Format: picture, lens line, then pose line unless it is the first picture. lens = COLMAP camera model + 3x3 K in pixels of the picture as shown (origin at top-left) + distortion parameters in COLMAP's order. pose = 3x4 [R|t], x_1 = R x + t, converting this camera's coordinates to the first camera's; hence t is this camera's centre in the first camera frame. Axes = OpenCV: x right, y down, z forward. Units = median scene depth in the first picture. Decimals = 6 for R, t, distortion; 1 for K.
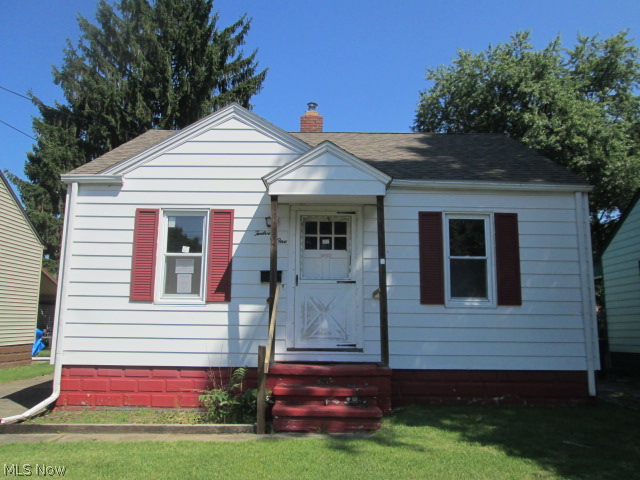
lens RADIAL K [[531.8, 0, 320.1], [0, 531.8, 244.1], [0, 0, 1]] dist [-0.032753, 0.009467]
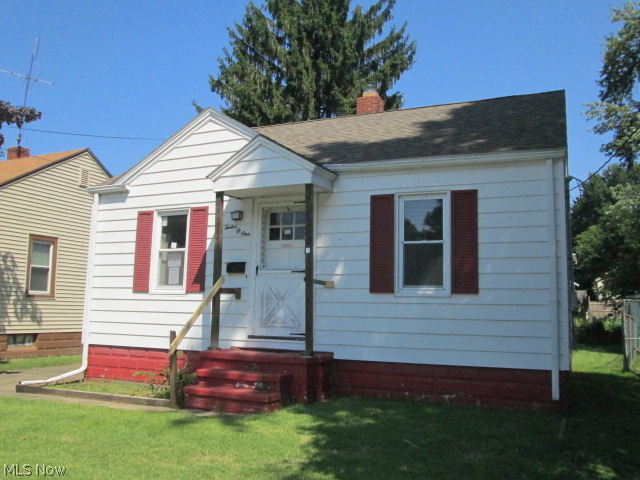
lens RADIAL K [[580.9, 0, 320.0], [0, 580.9, 243.1], [0, 0, 1]] dist [-0.076947, -0.013707]
pose [[0.911348, -0.041080, -0.409582, 0.531502], [0.050189, 0.998673, 0.011509, 0.006892], [0.408566, -0.031045, 0.912201, 0.017911]]
